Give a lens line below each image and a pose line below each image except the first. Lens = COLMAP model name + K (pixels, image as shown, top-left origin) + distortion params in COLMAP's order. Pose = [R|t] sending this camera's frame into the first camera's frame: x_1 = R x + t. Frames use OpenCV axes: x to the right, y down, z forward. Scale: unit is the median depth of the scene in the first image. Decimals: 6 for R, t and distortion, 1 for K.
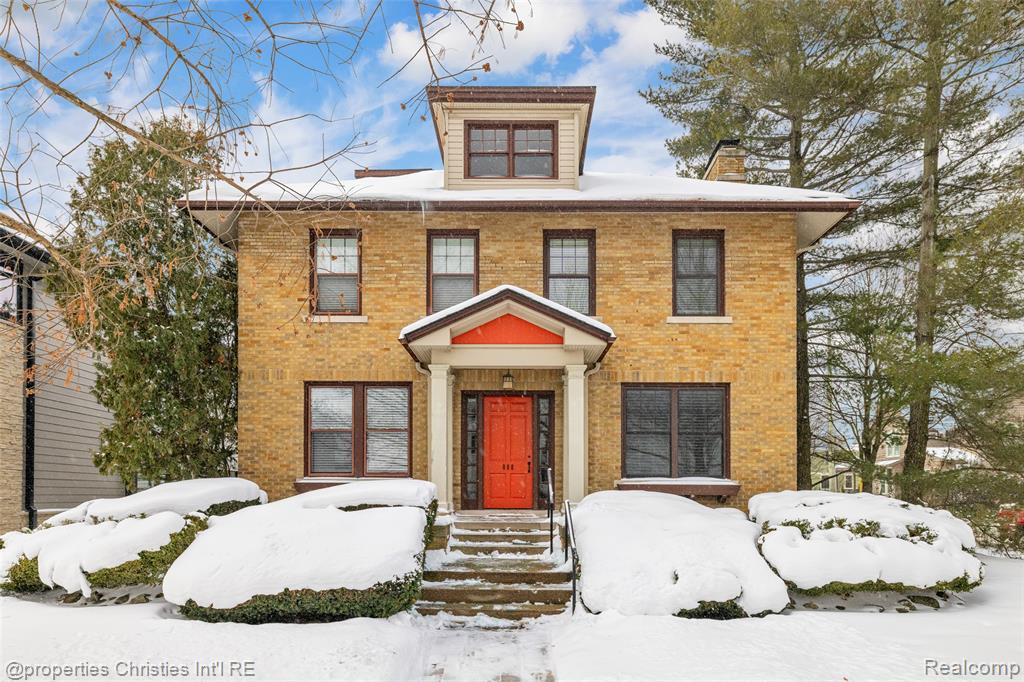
lens RADIAL K [[575.0, 0, 548.2], [0, 575.0, 326.7], [0, 0, 1]] dist [-0.001466, -0.000038]
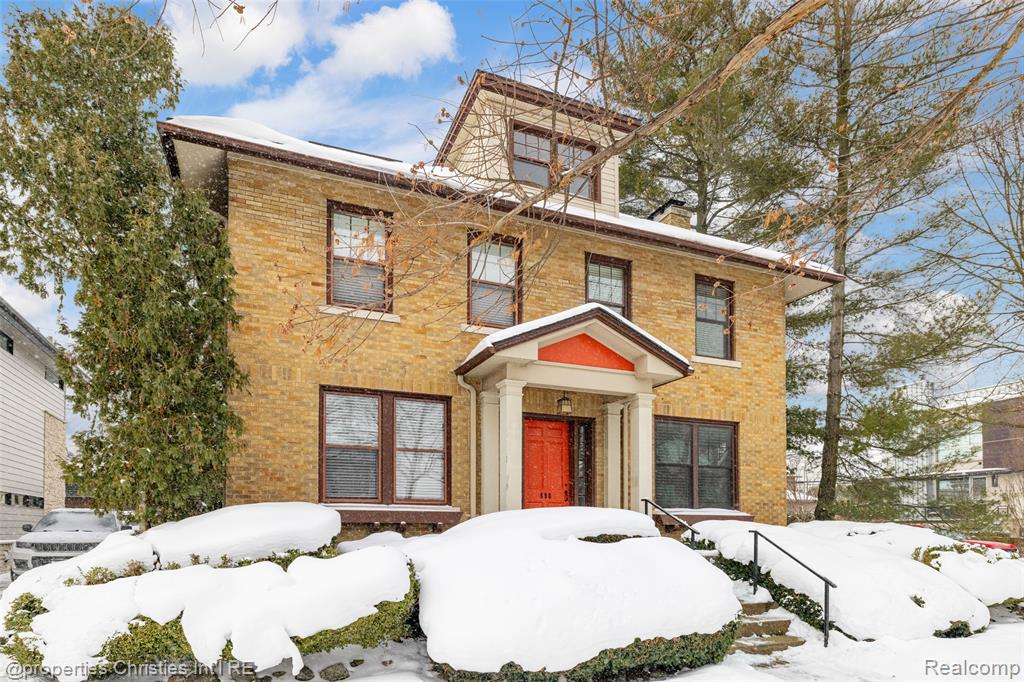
lens RADIAL K [[556.9, 0, 581.2], [0, 556.9, 367.3], [0, 0, 1]] dist [0.000531, 0.001798]
pose [[0.924357, 0.103641, 0.367182, -0.362655], [-0.105696, 0.994292, -0.014564, 0.041613], [-0.366595, -0.025348, 0.930035, 0.133001]]
